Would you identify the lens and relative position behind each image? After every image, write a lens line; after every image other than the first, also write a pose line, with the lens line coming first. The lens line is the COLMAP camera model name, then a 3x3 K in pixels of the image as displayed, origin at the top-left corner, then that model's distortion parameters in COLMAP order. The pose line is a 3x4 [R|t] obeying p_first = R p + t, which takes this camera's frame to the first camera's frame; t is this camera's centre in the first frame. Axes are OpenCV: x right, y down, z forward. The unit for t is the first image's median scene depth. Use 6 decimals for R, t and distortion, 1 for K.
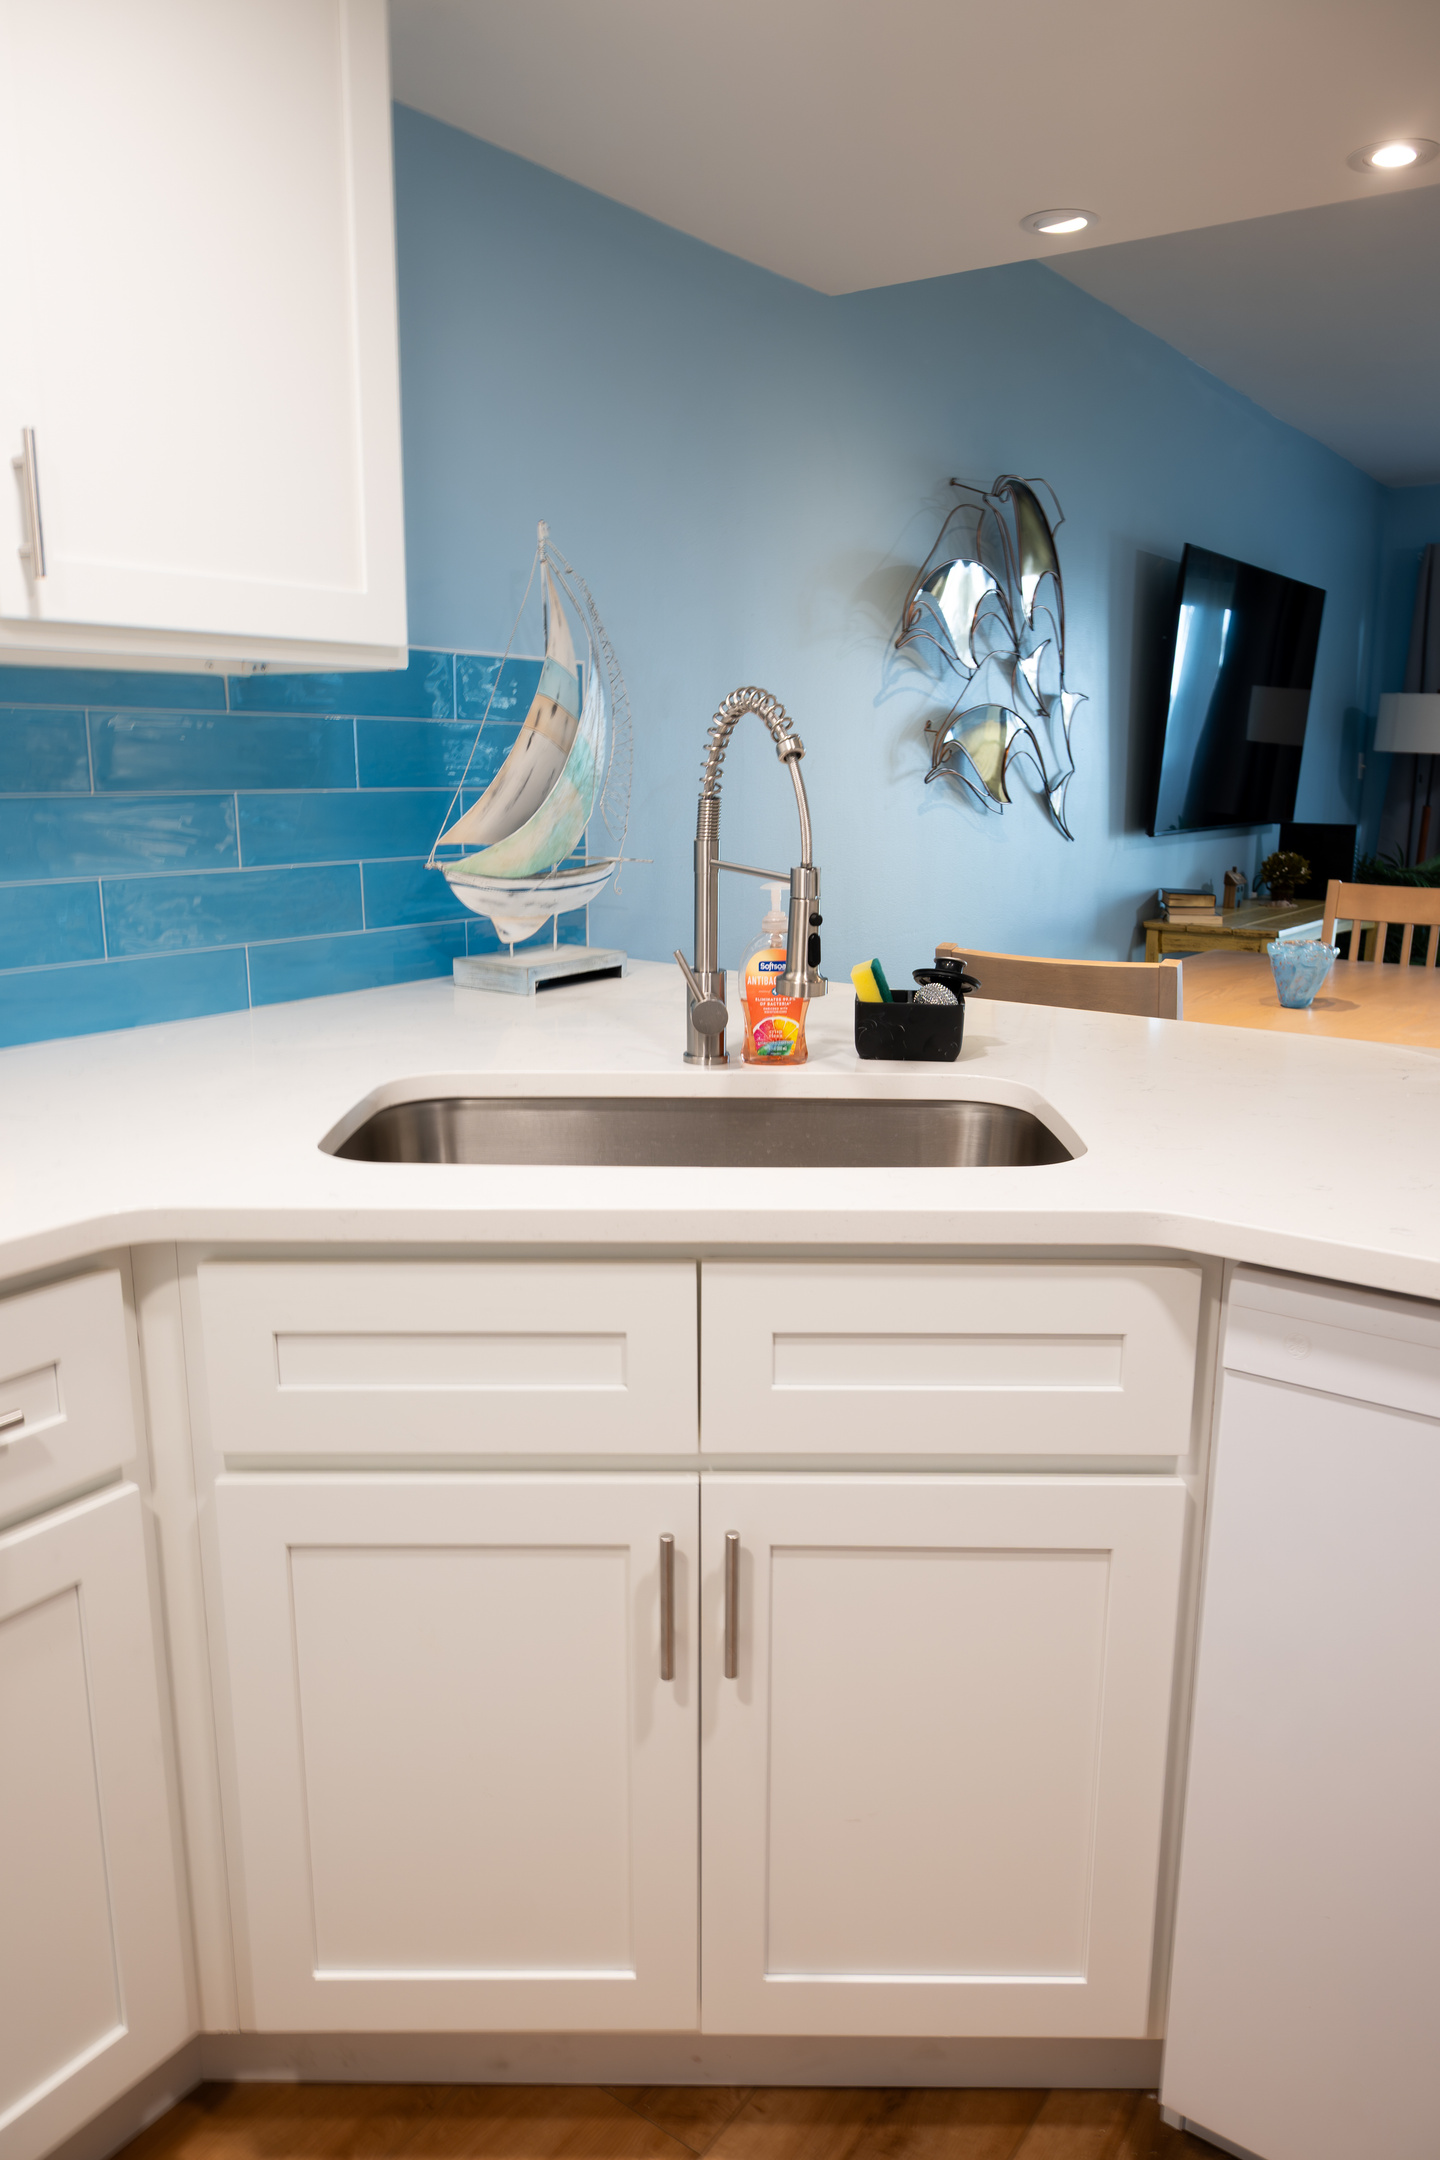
lens RADIAL K [[1494.4, 0, 725.8], [0, 1494.4, 1075.5], [0, 0, 1]] dist [-0.002085, -0.000852]
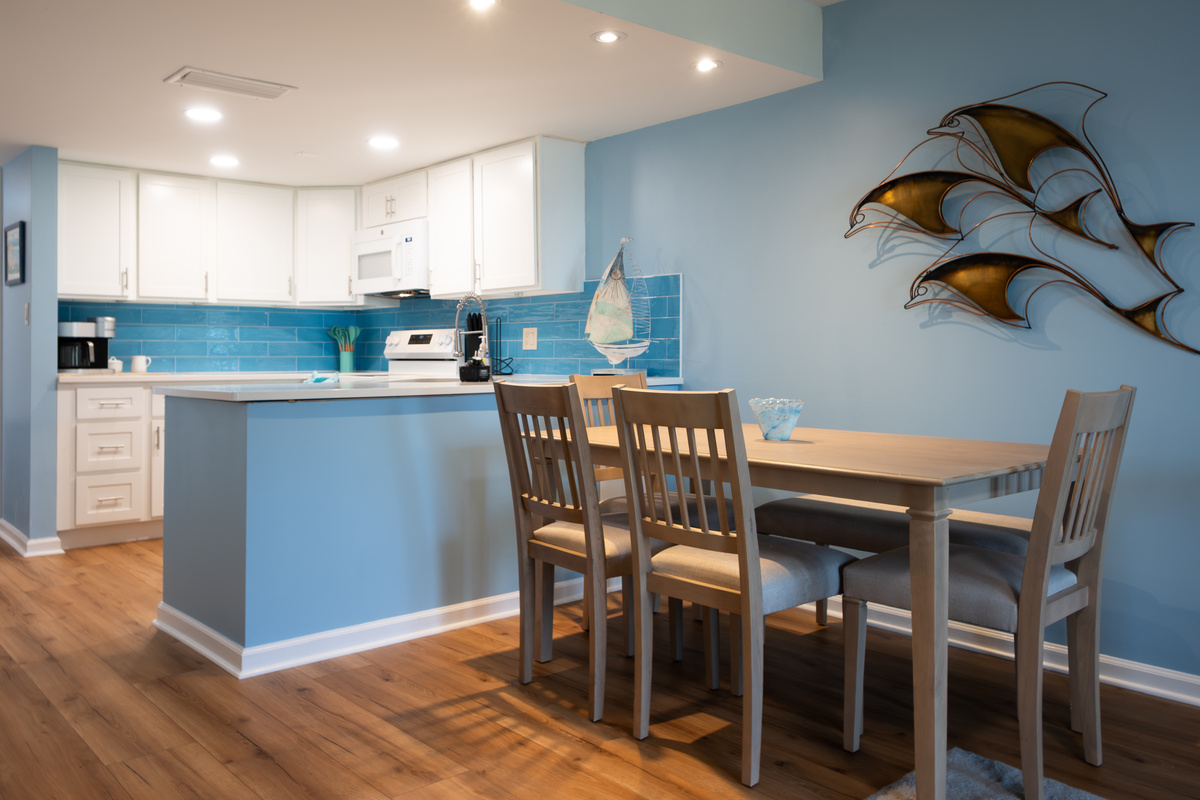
lens RADIAL K [[941.9, 0, 543.4], [0, 941.9, 346.6], [0, 0, 1]] dist [-0.004814, -0.006562]
pose [[-0.244450, -0.009733, -0.969613, 1.242527], [-0.200009, 0.978953, 0.040598, -0.118942], [0.948810, 0.203855, -0.241252, 0.890048]]
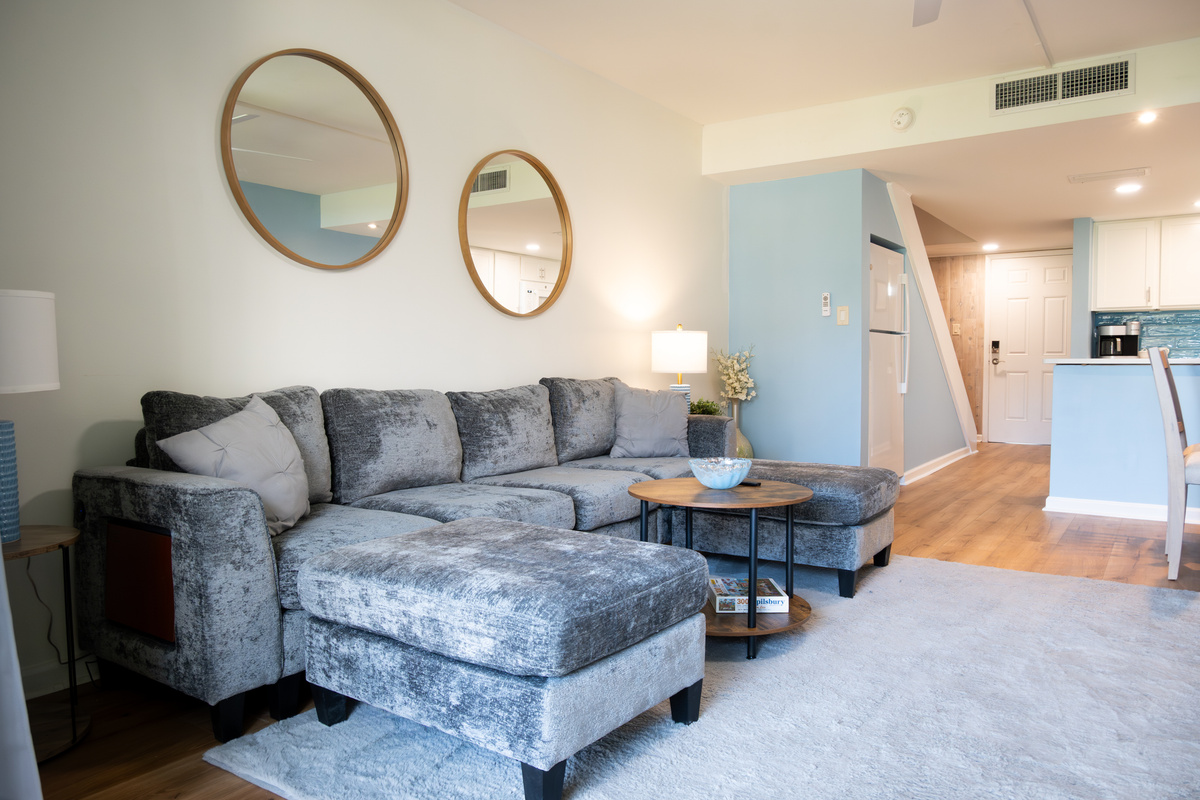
lens RADIAL K [[823.2, 0, 600.0], [0, 823.2, 396.1], [0, 0, 1]] dist [-0.003852, -0.003186]
pose [[-0.999901, -0.002154, -0.013908, 1.263761], [-0.005479, 0.969832, 0.243715, -0.272559], [0.012963, 0.243767, -0.969747, 1.847953]]
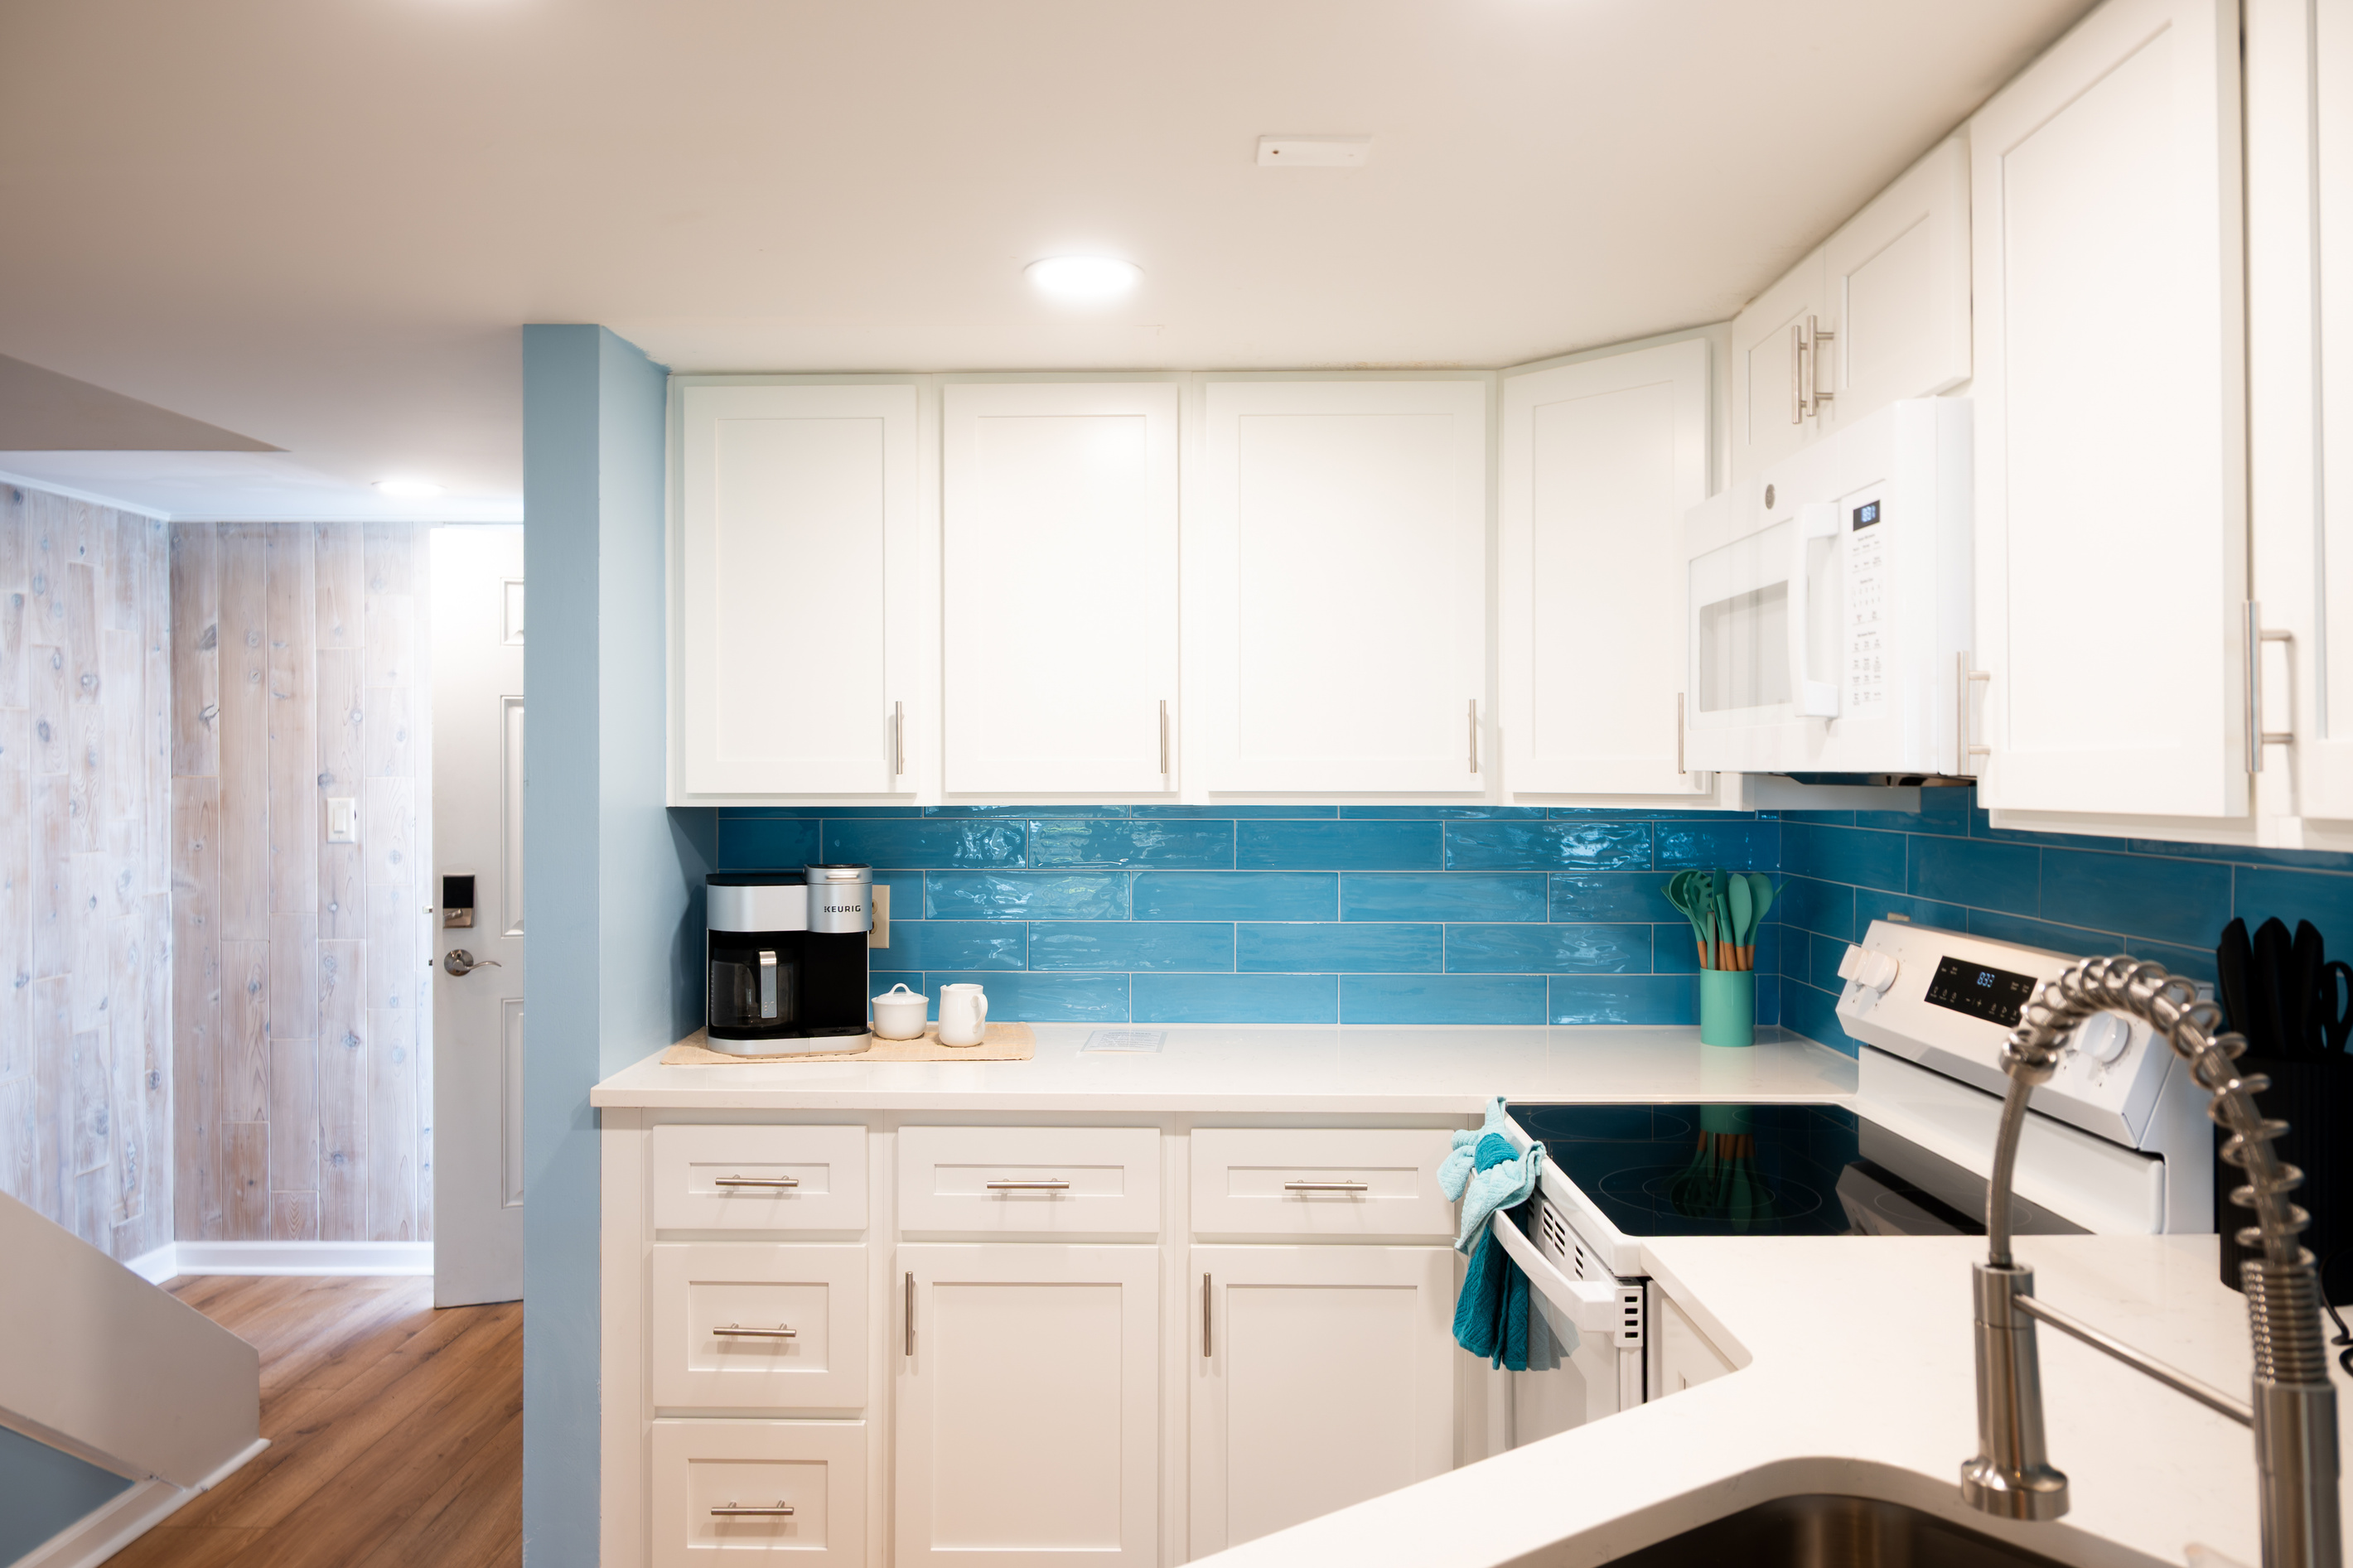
lens RADIAL K [[1613.9, 0, 1176.4], [0, 1613.9, 776.4], [0, 0, 1]] dist [-0.003852, -0.003186]
pose [[-0.818540, -0.000837, -0.574448, 0.216637], [-0.120738, 0.977912, 0.170616, -0.166206], [0.561617, 0.209014, -0.800562, 0.556841]]
